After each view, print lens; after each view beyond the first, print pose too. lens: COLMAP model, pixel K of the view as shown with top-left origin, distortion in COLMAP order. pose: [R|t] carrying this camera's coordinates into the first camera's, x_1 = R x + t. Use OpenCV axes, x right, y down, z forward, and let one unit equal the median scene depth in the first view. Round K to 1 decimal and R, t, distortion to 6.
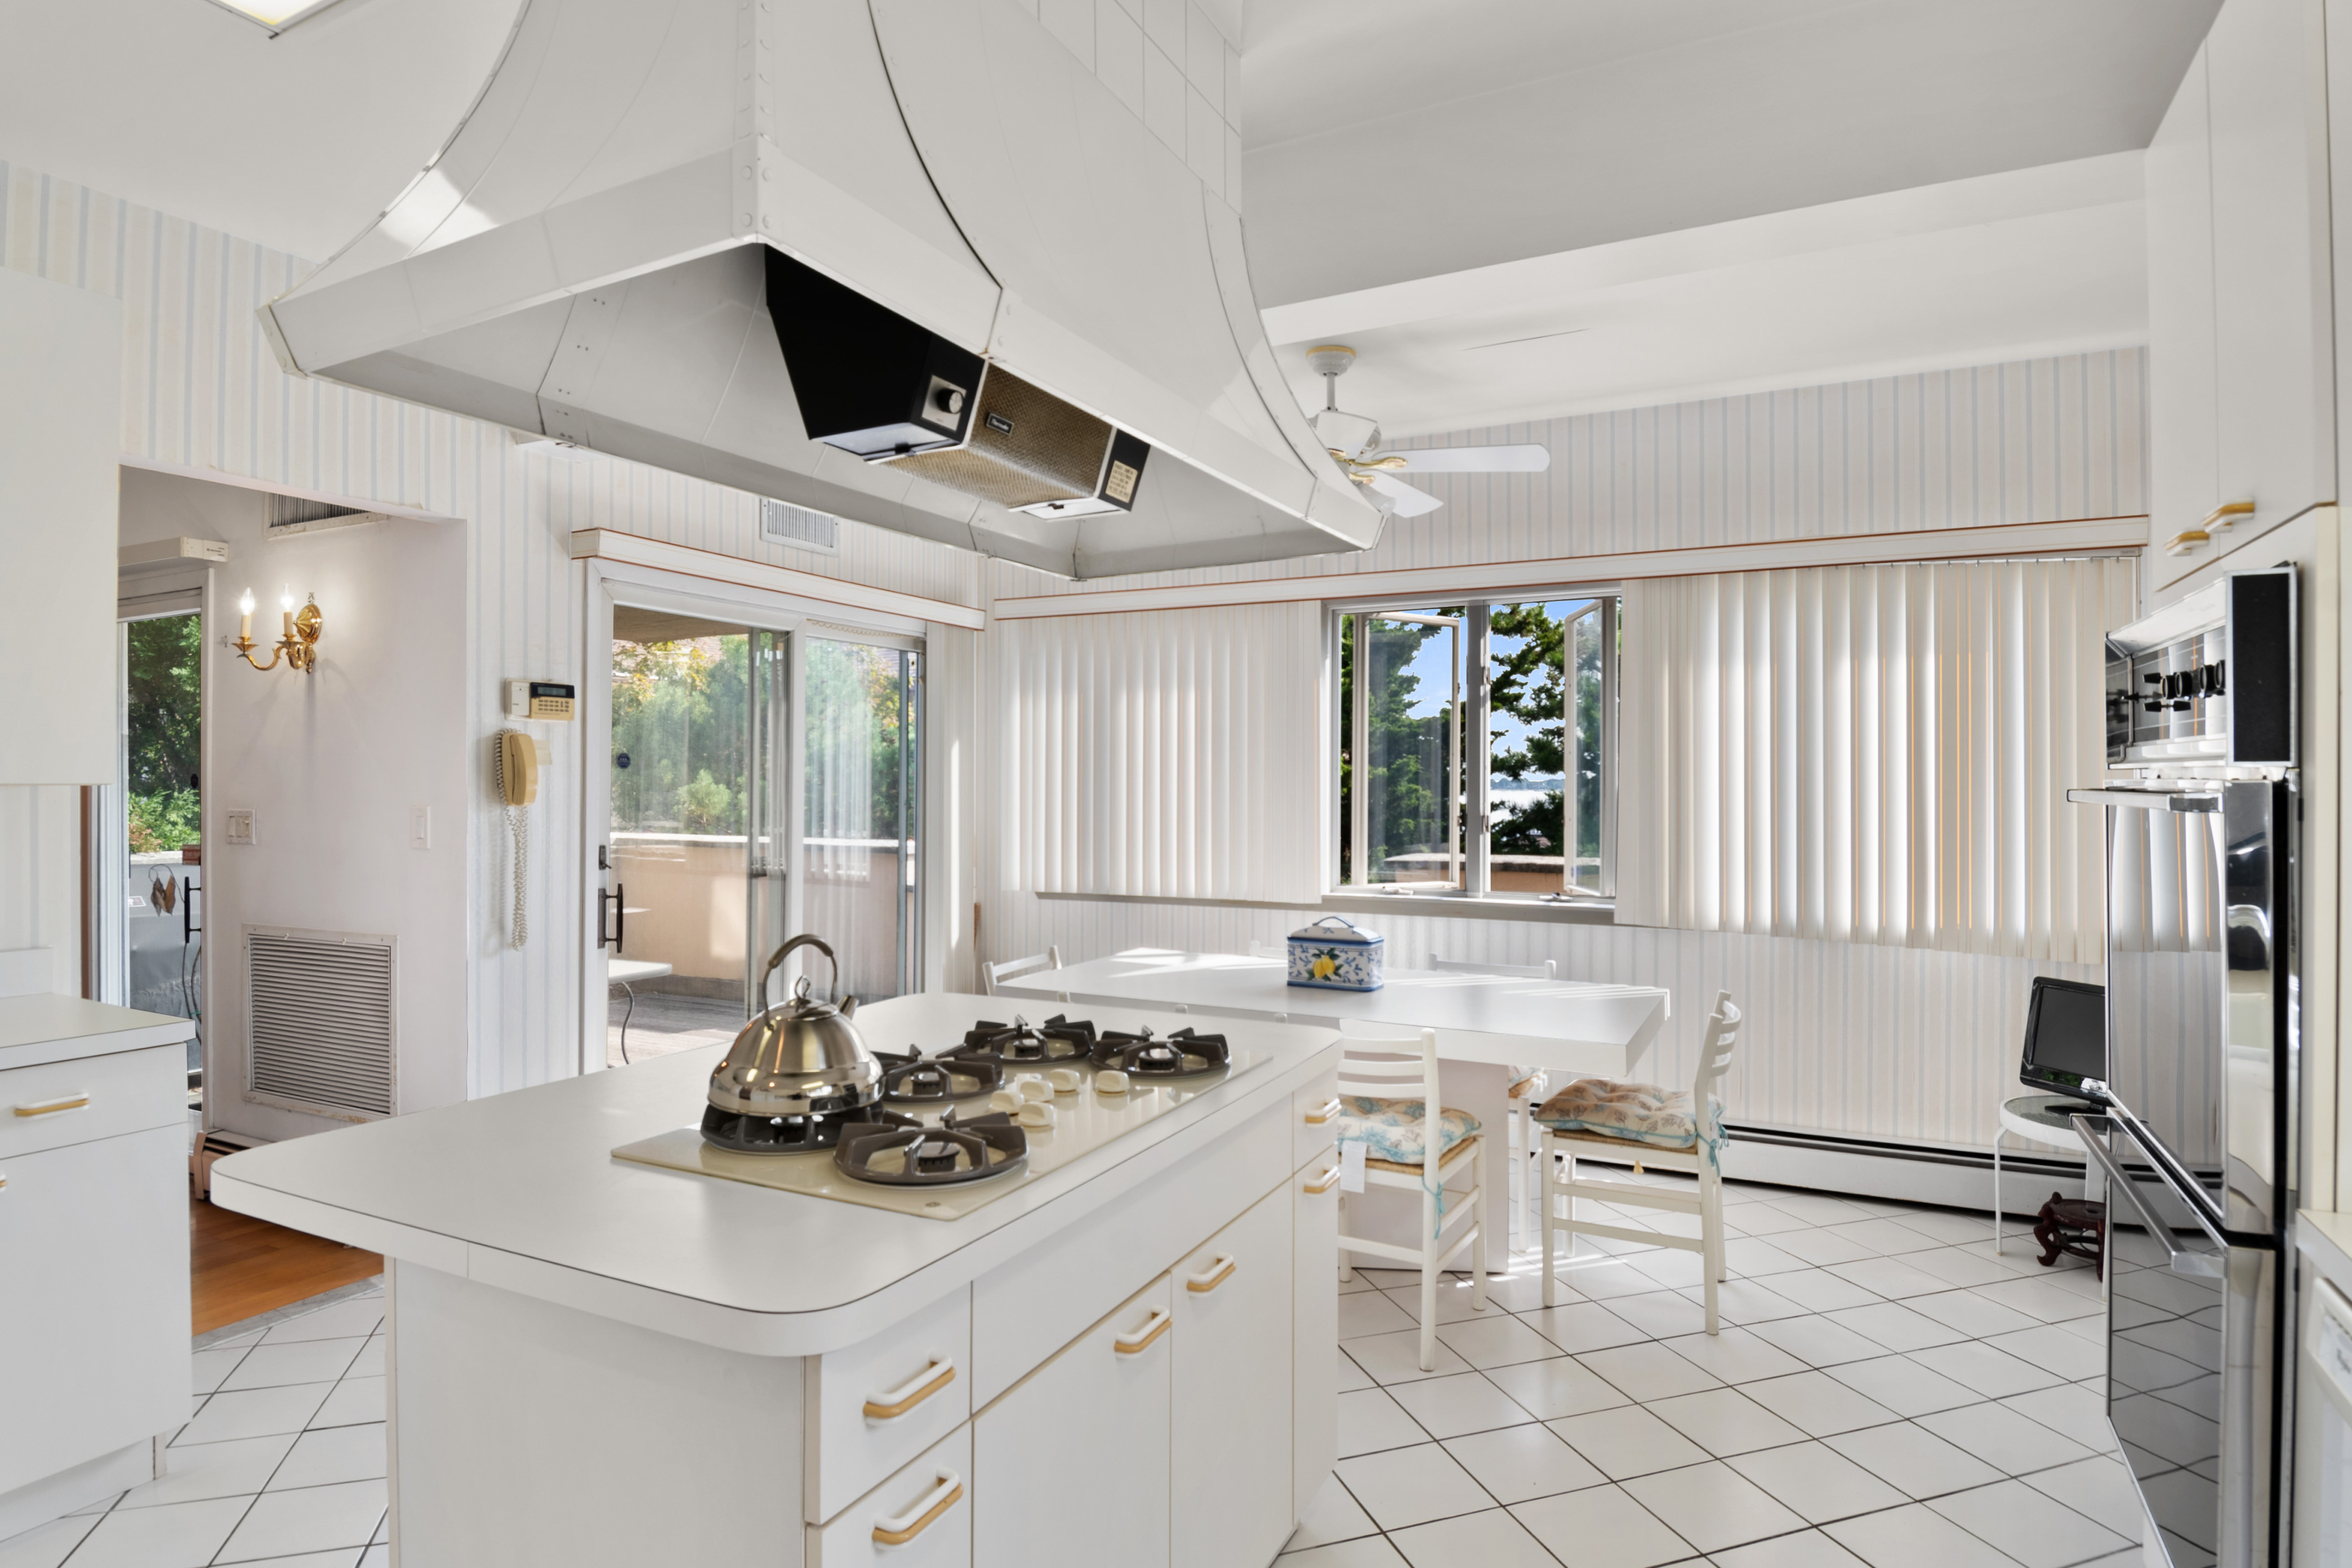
lens RADIAL K [[1227.9, 0, 1176.0], [0, 1227.9, 784.0], [0, 0, 1]] dist [0.002955, -0.017424]
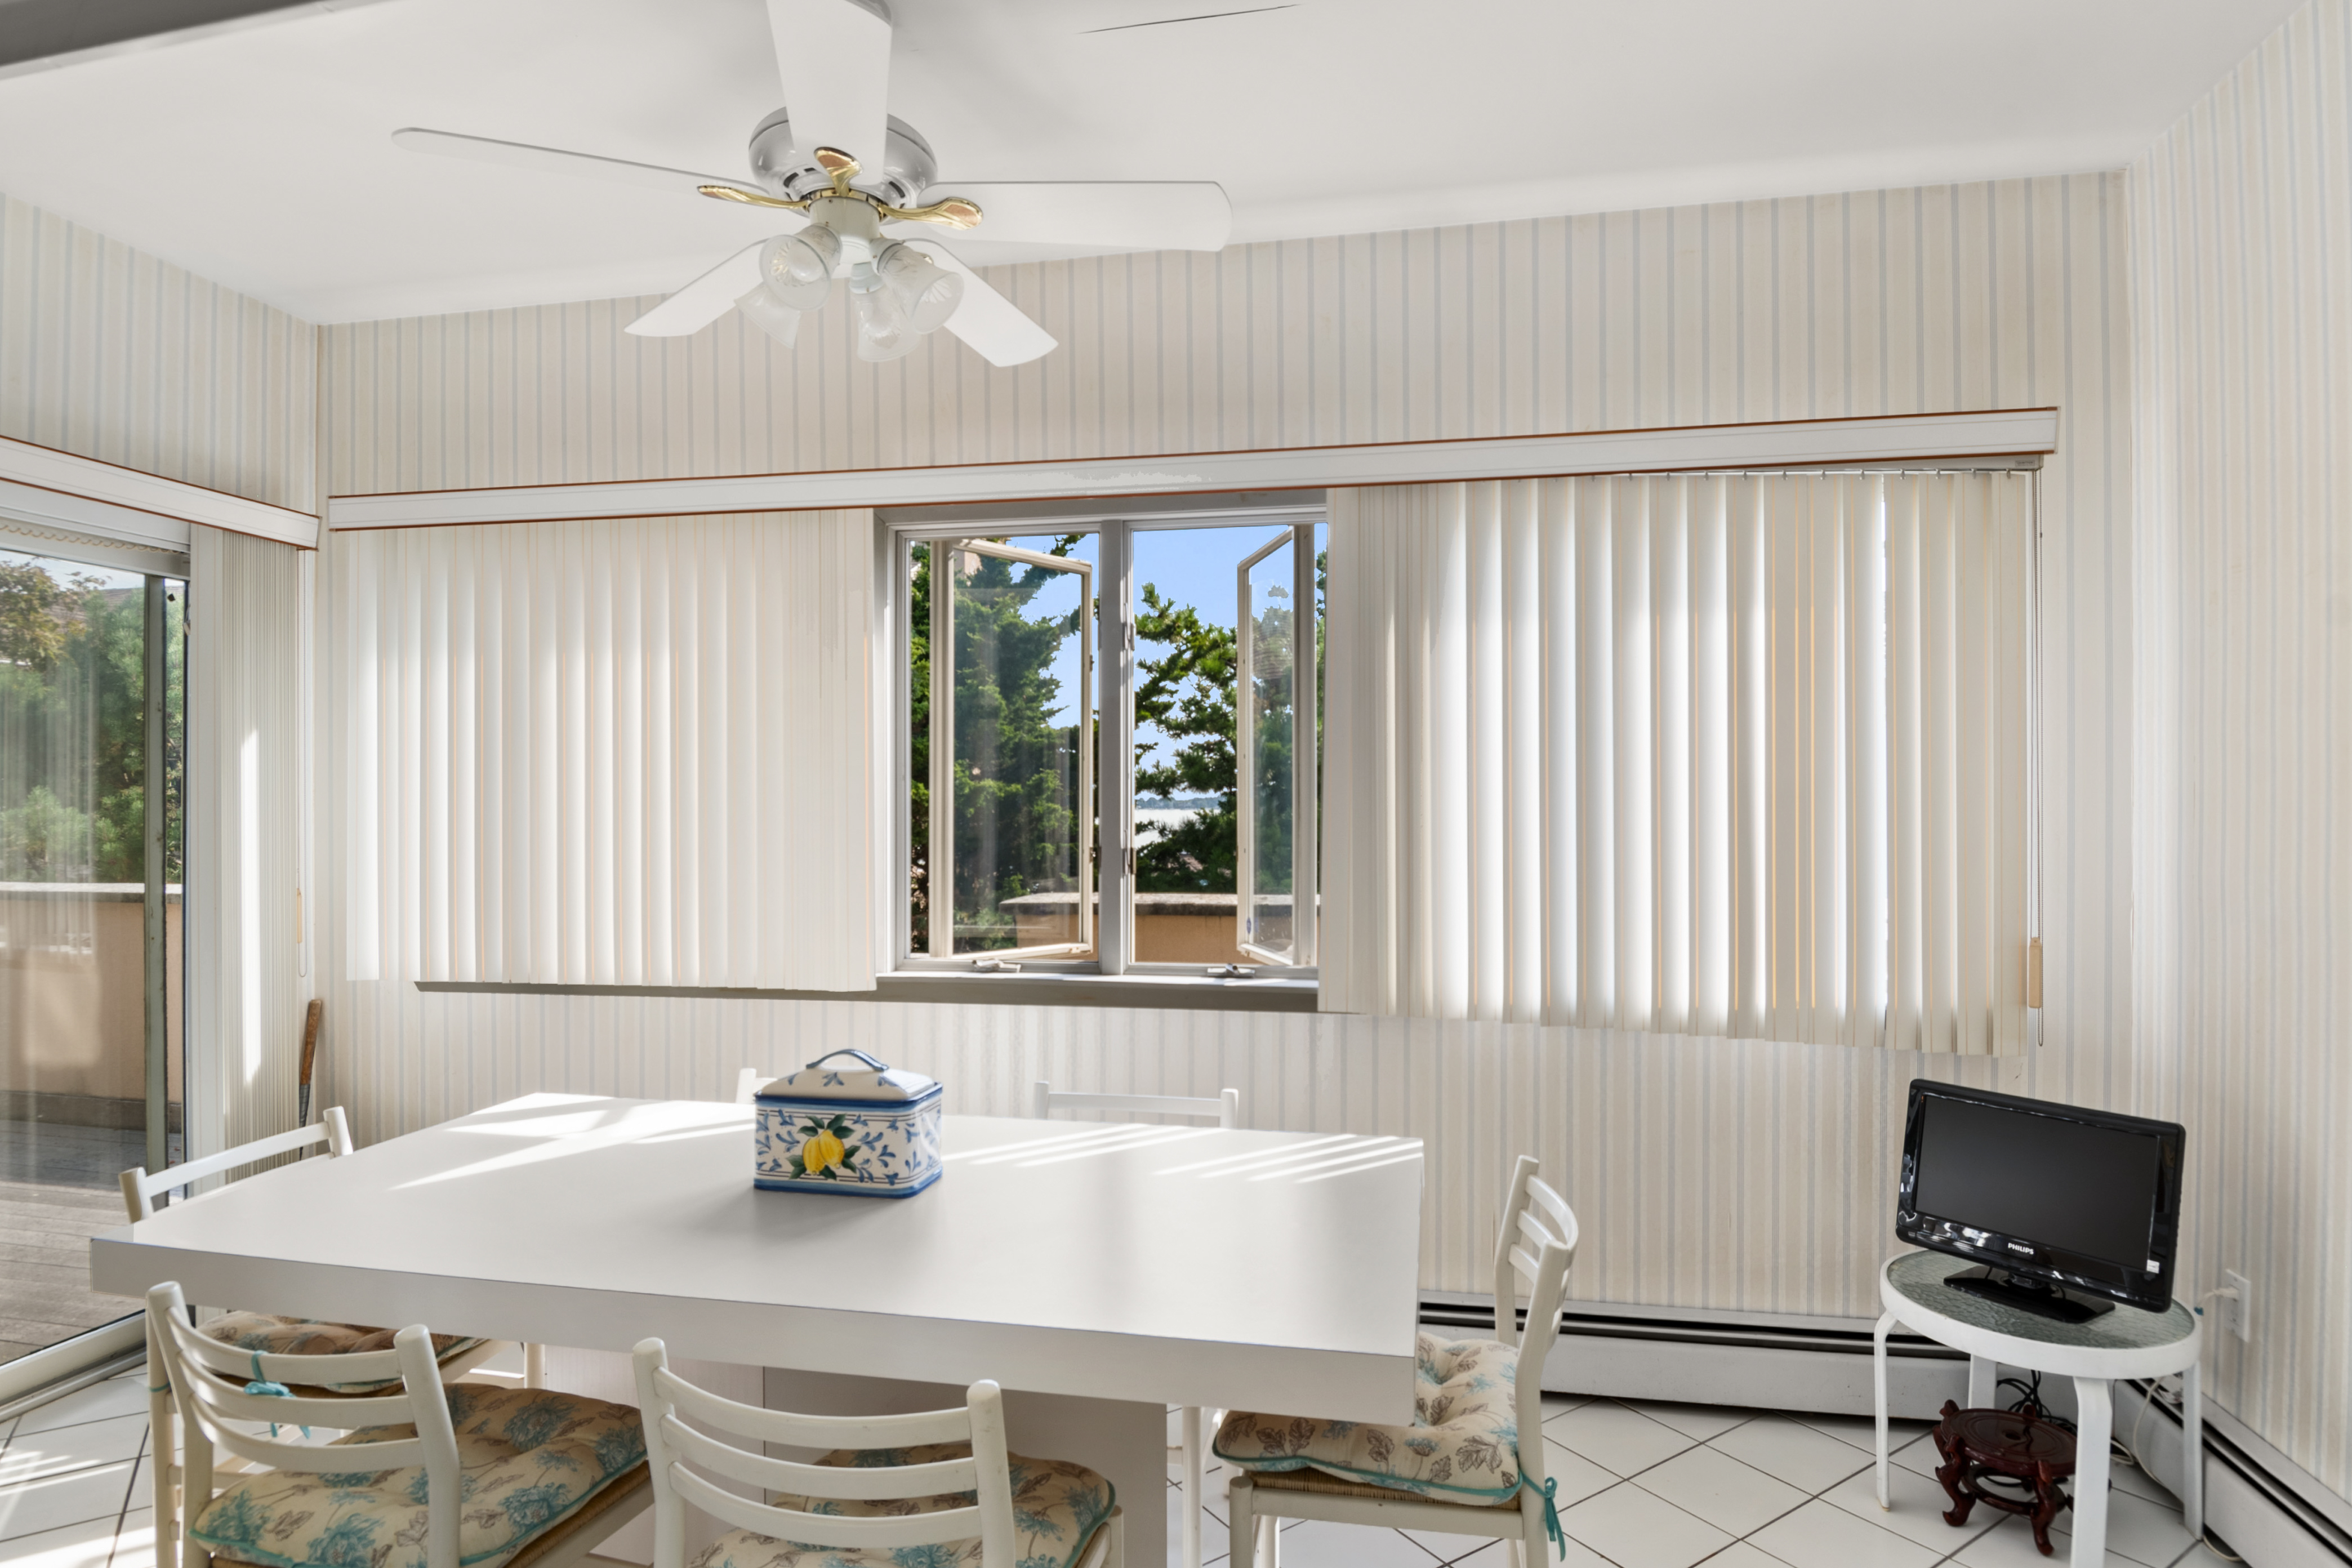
lens RADIAL K [[1227.9, 0, 1176.0], [0, 1227.9, 784.0], [0, 0, 1]] dist [0.002955, -0.017424]
pose [[0.960928, 0.000165, 0.276800, 0.089011], [0.004330, 0.999869, -0.015627, 0.001359], [-0.276766, 0.016214, 0.960801, 0.337875]]
